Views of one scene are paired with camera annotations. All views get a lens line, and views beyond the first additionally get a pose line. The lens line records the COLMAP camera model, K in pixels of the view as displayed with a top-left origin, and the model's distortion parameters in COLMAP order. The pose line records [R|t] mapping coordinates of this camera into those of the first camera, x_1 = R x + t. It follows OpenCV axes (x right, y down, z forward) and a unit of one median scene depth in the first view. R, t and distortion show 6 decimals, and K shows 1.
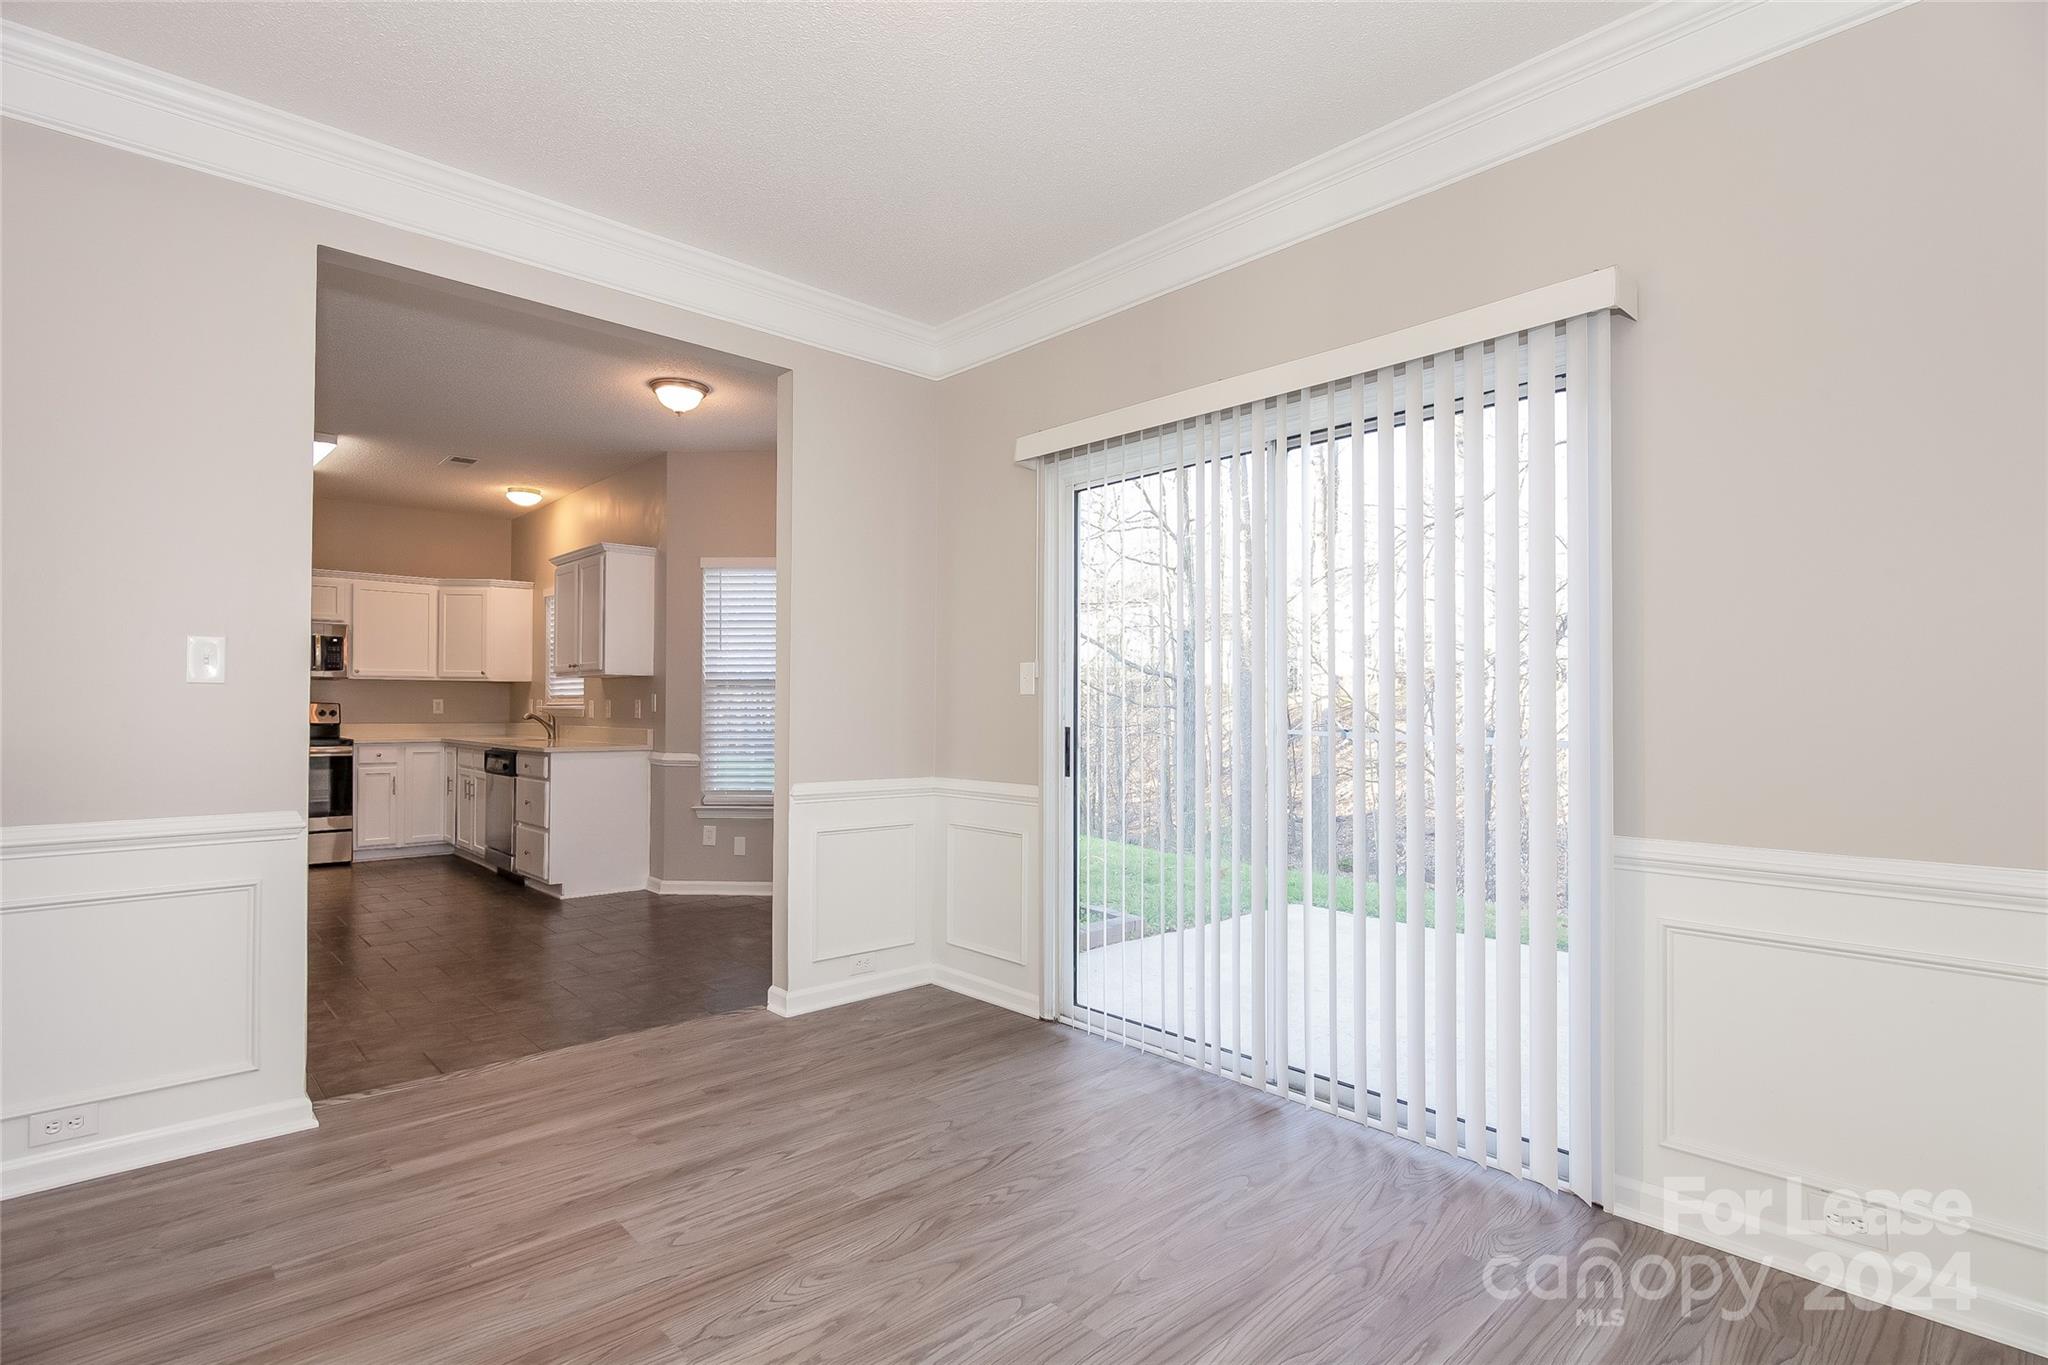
lens RADIAL K [[993.0, 0, 1022.3], [0, 993.0, 701.9], [0, 0, 1]] dist [-0.002711, -0.000138]
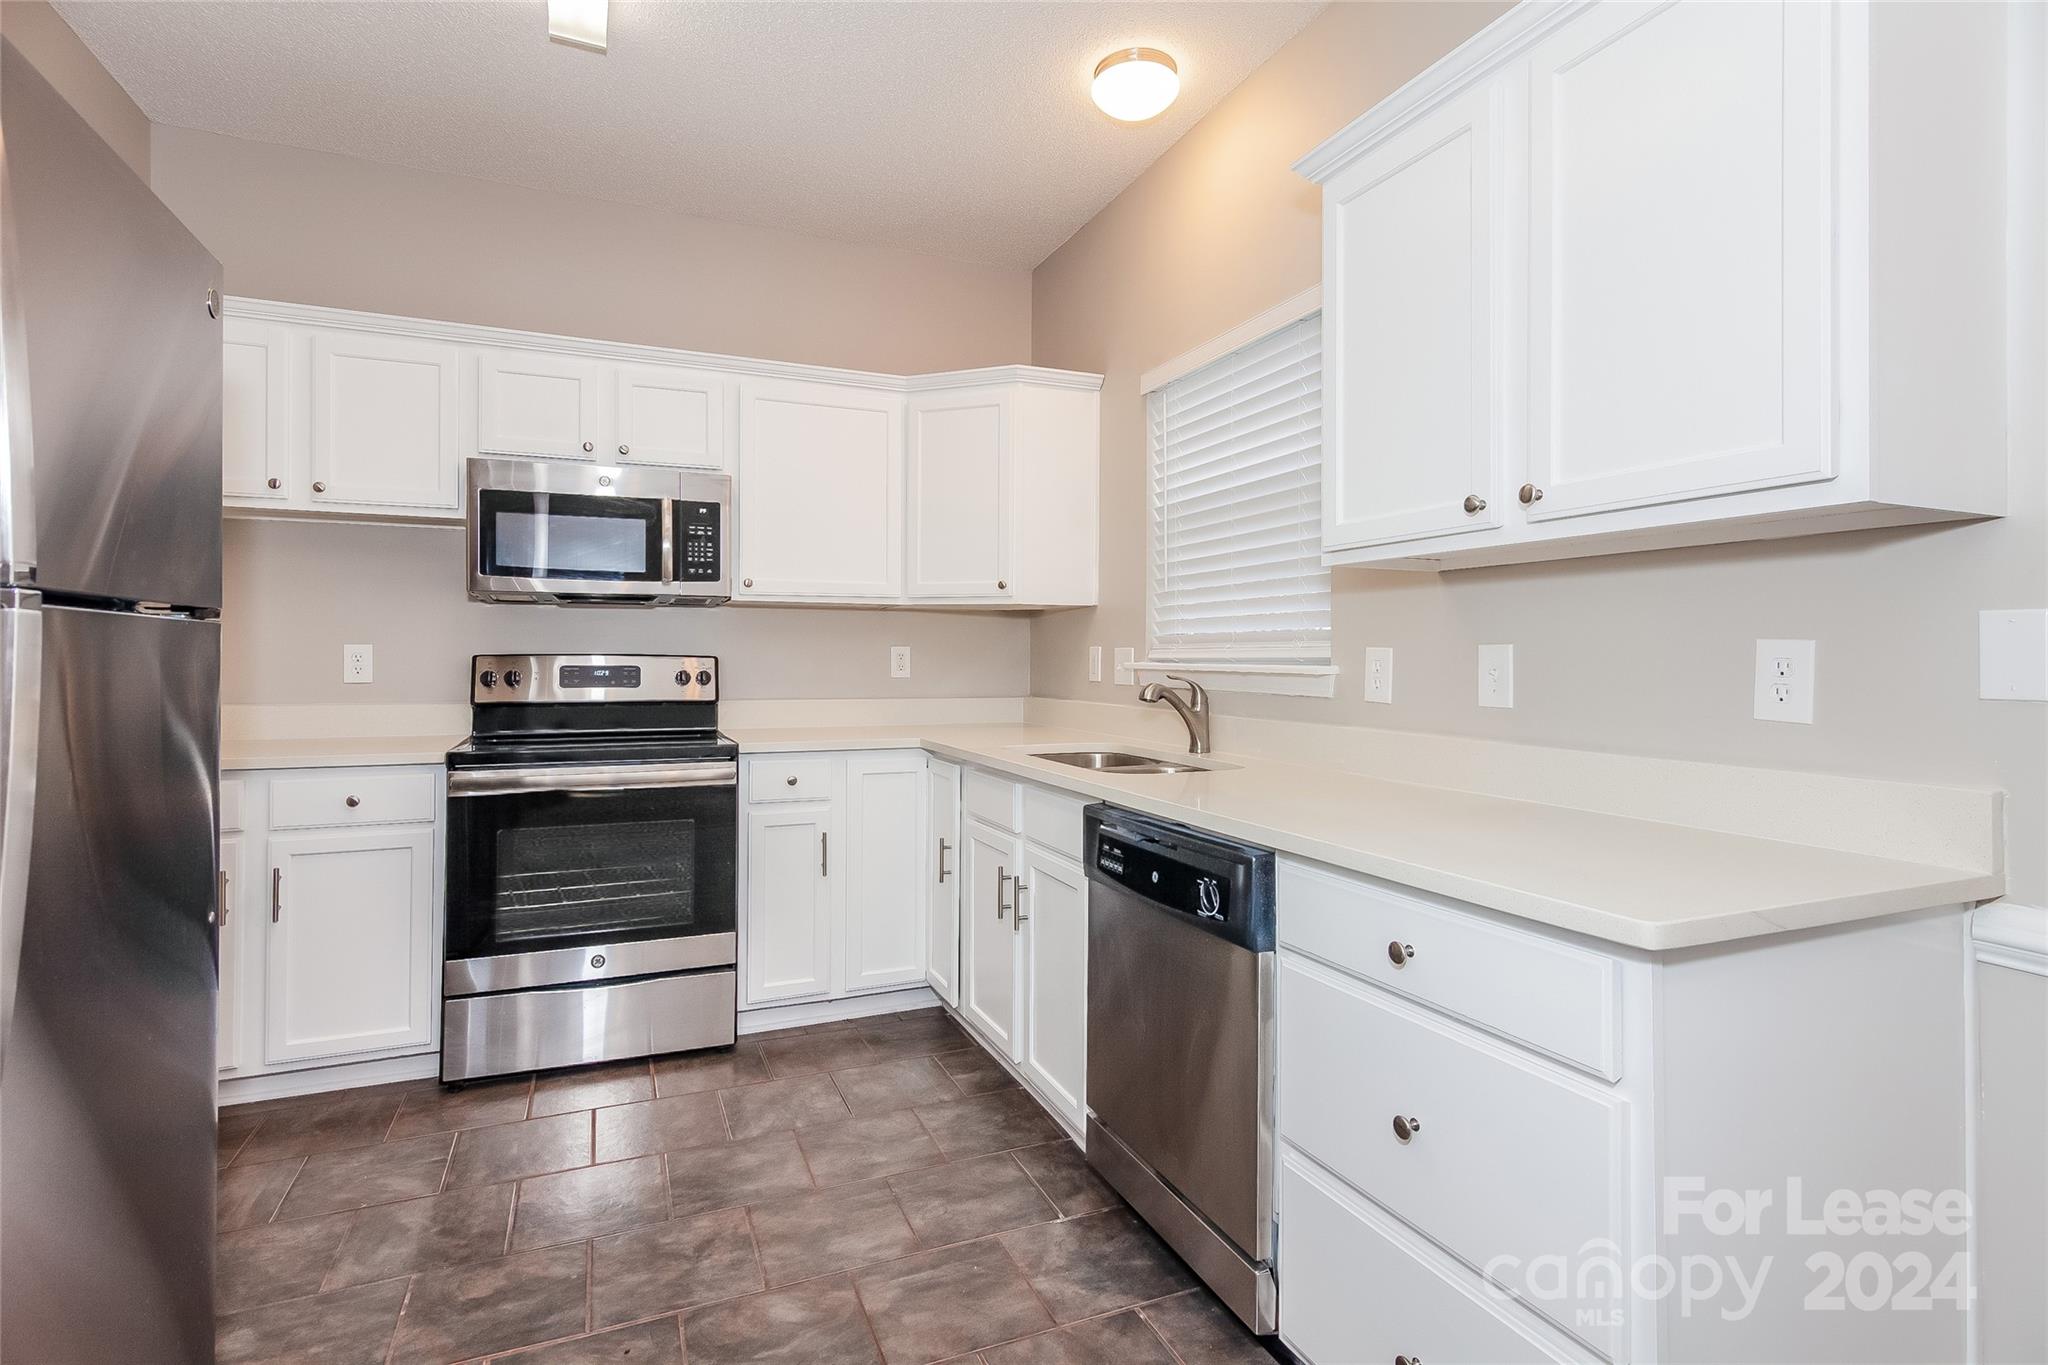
lens RADIAL K [[993.0, 0, 1026.6], [0, 993.0, 663.9], [0, 0, 1]] dist [-0.002711, -0.000138]
pose [[0.941037, 0.004795, -0.338269, -0.405209], [-0.000624, 0.999922, 0.012440, -0.000557], [0.338302, -0.011495, 0.940967, 0.625632]]
